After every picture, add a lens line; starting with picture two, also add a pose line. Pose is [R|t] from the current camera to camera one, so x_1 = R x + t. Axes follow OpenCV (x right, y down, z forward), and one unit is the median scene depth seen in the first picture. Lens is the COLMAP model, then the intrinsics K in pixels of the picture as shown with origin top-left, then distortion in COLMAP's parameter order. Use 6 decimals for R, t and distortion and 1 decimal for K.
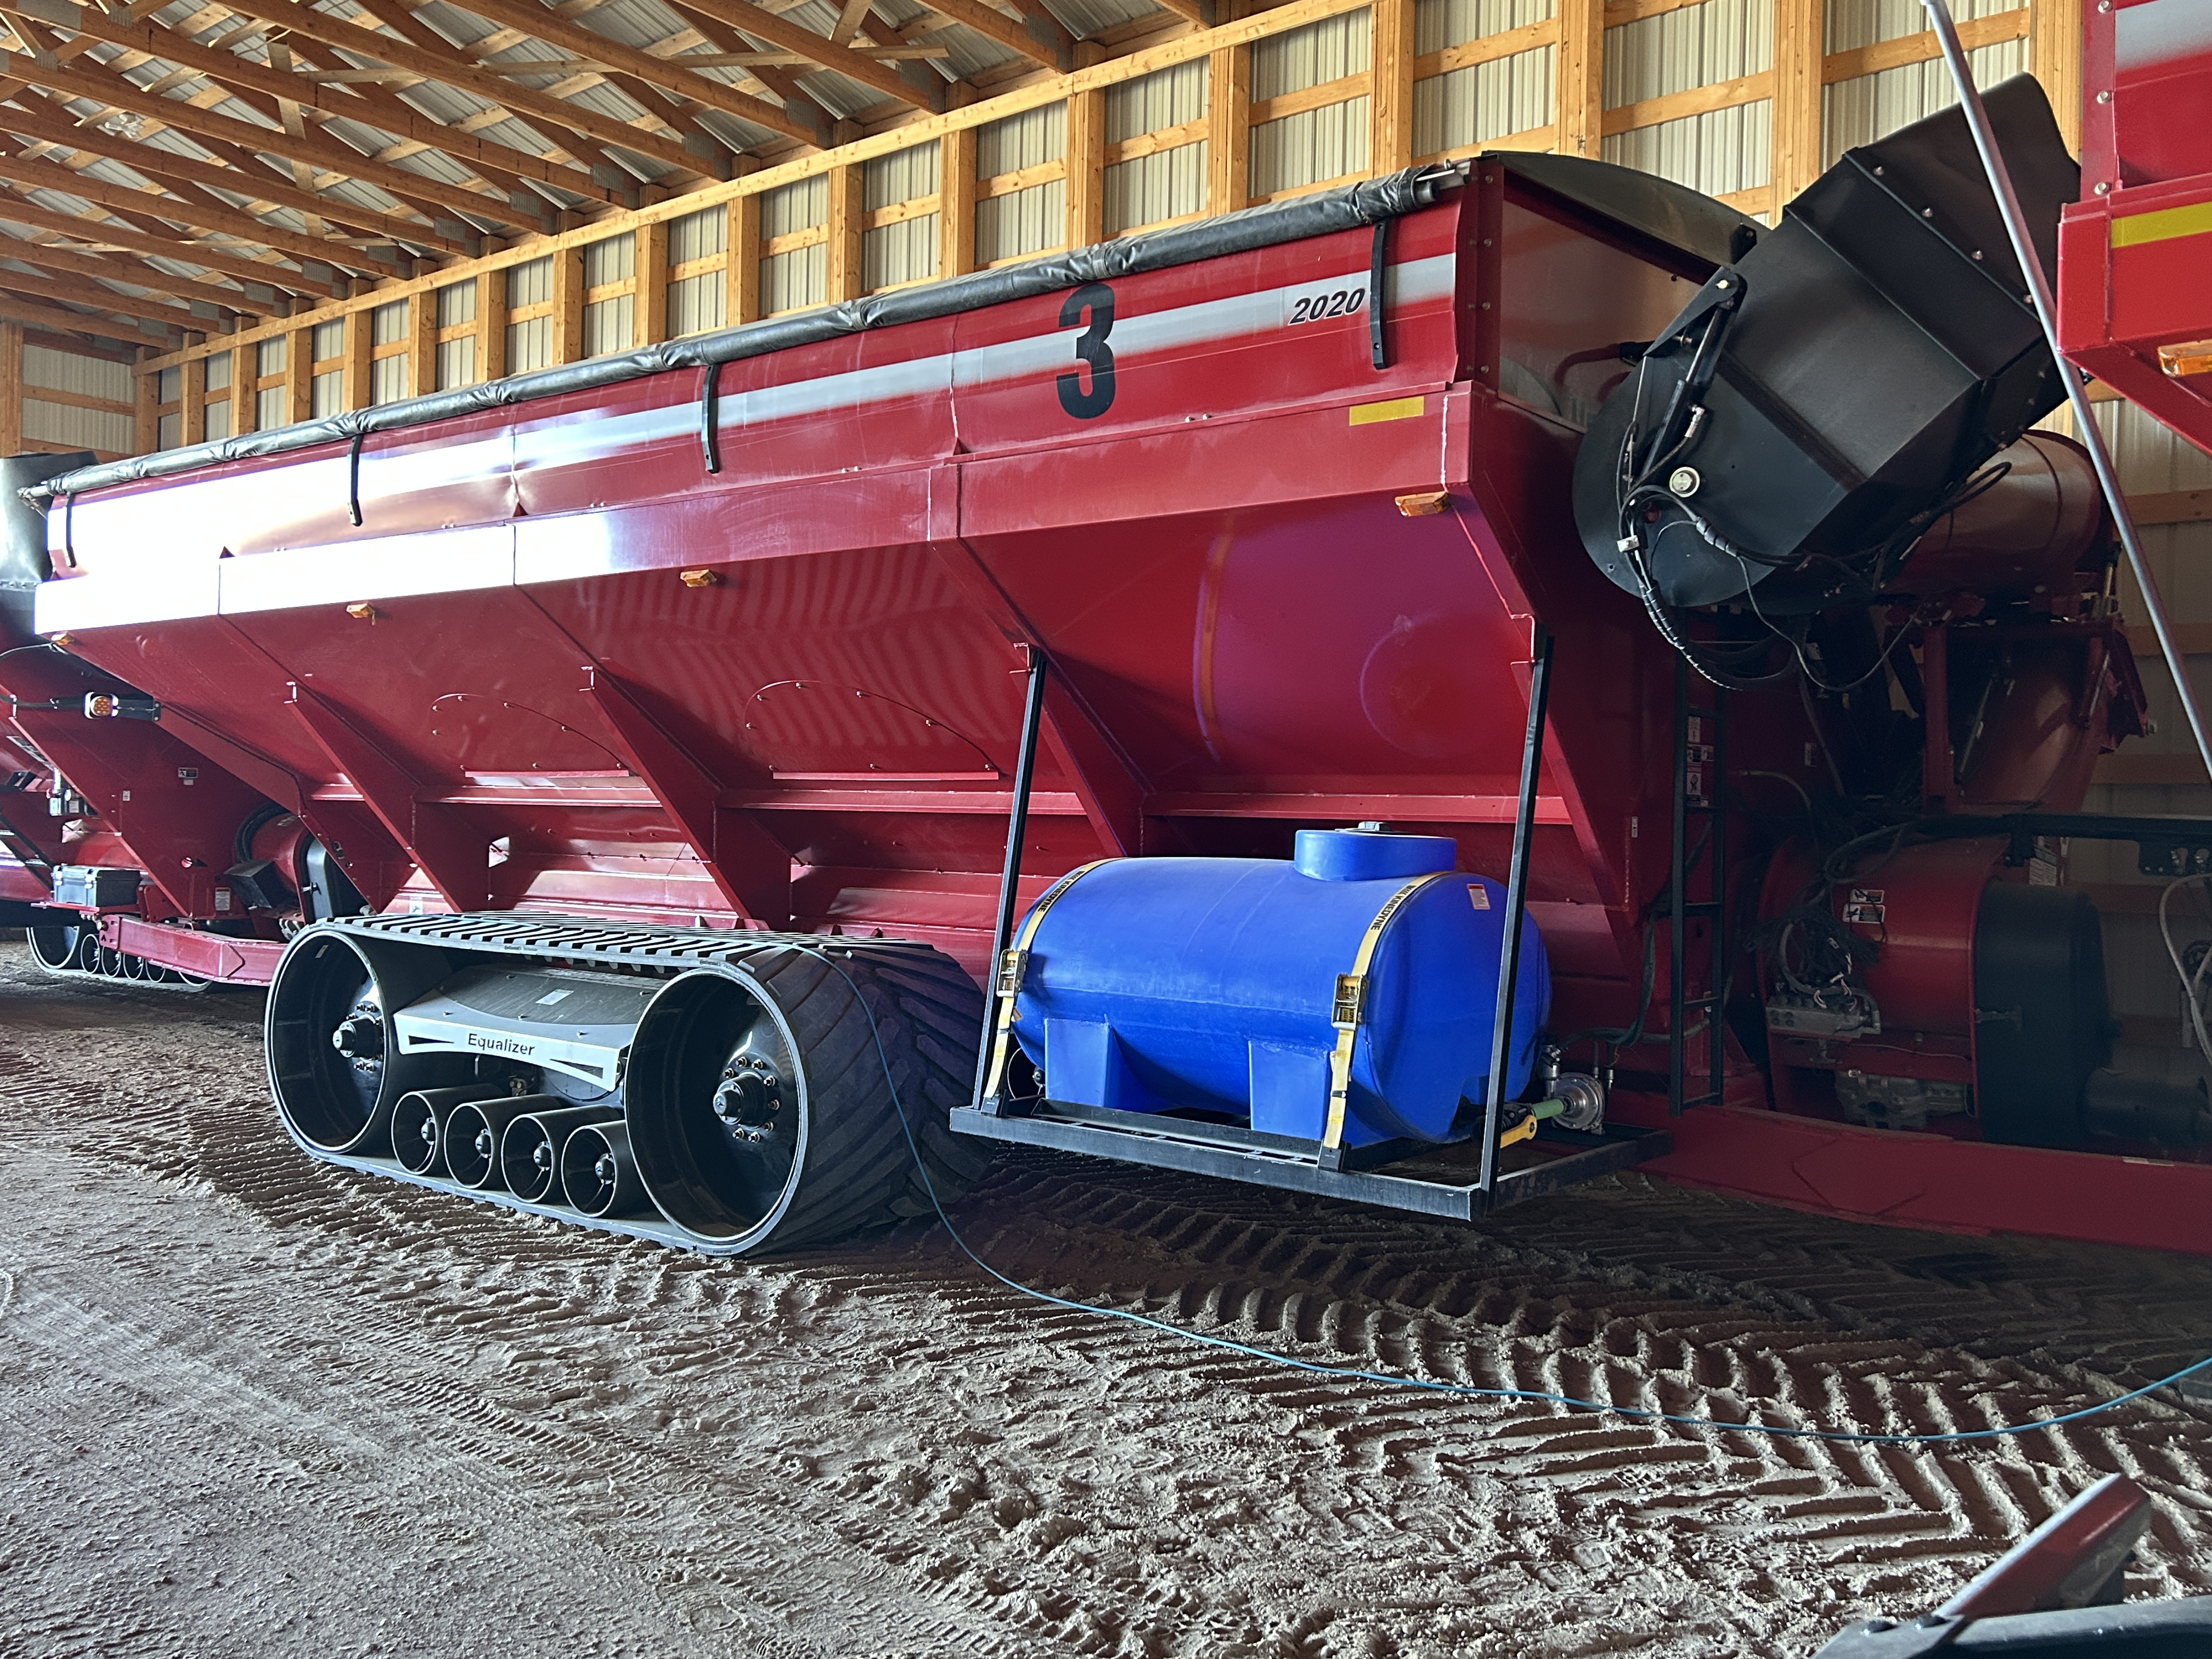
lens RADIAL K [[1879.1, 0, 1104.1], [0, 1879.1, 825.5], [0, 0, 1]] dist [0.041589, -0.000508]
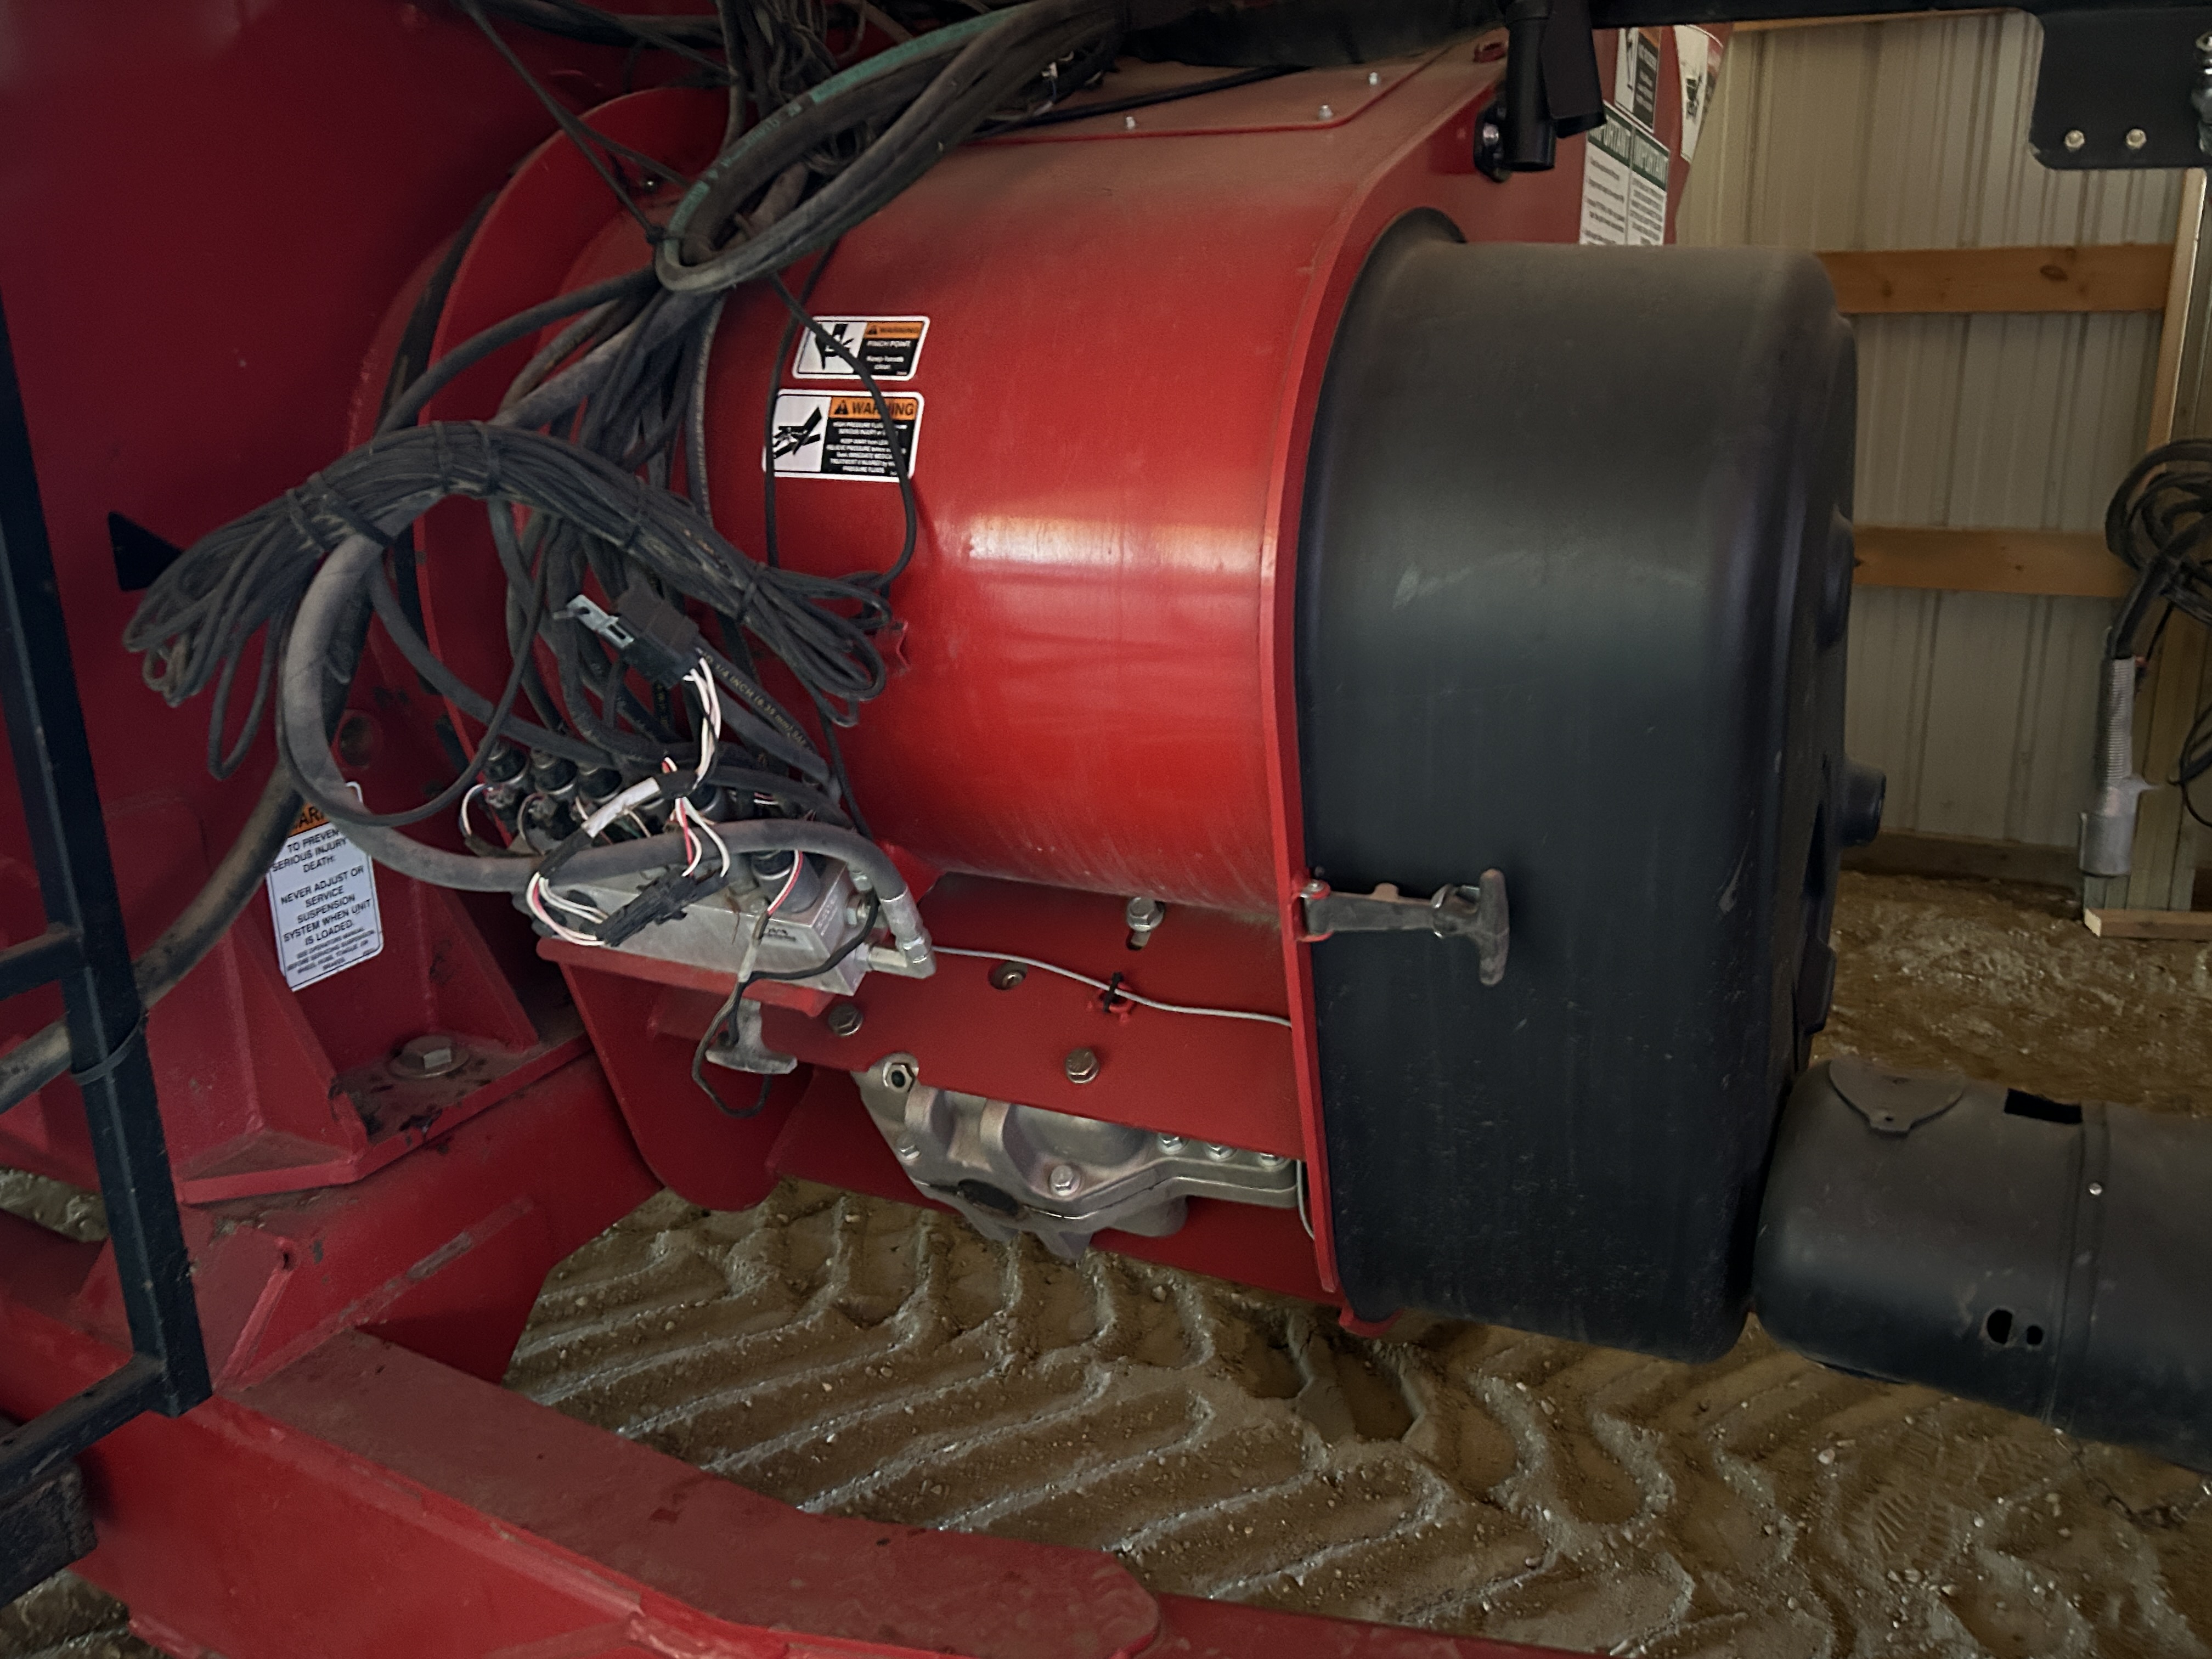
lens RADIAL K [[1879.1, 0, 1104.1], [0, 1879.1, 825.5], [0, 0, 1]] dist [0.041589, -0.000508]
pose [[0.979786, -0.106636, 0.169259, 0.388931], [0.051350, 0.951798, 0.302396, 0.025635], [-0.193347, -0.287592, 0.938034, 0.779362]]
